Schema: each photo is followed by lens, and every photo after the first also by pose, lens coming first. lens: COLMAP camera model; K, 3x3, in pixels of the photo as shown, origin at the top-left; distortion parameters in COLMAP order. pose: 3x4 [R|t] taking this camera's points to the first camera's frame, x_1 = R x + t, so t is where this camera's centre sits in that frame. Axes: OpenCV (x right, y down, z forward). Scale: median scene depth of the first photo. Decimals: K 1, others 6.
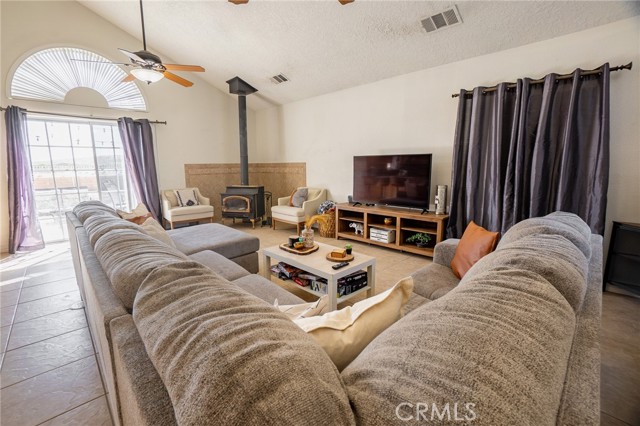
lens RADIAL K [[283.2, 0, 319.1], [0, 283.2, 211.1], [0, 0, 1]] dist [-0.035770, 0.003129]
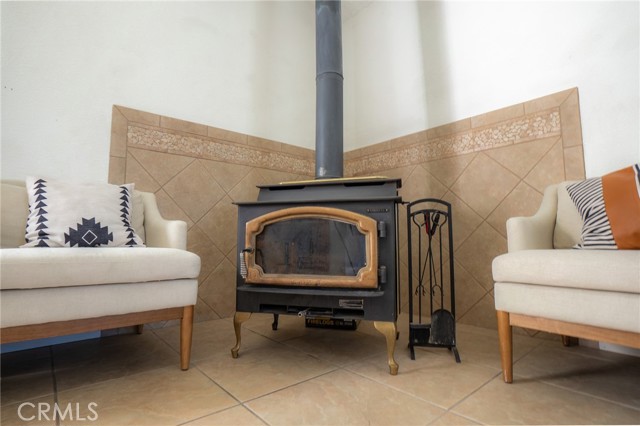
lens RADIAL K [[327.7, 0, 319.9], [0, 327.7, 214.3], [0, 0, 1]] dist [-0.029753, -0.000321]
pose [[0.998907, -0.000431, -0.046732, -0.269096], [-0.011297, 0.968078, -0.250394, 0.014119], [0.045348, 0.250649, 0.967015, 0.745870]]
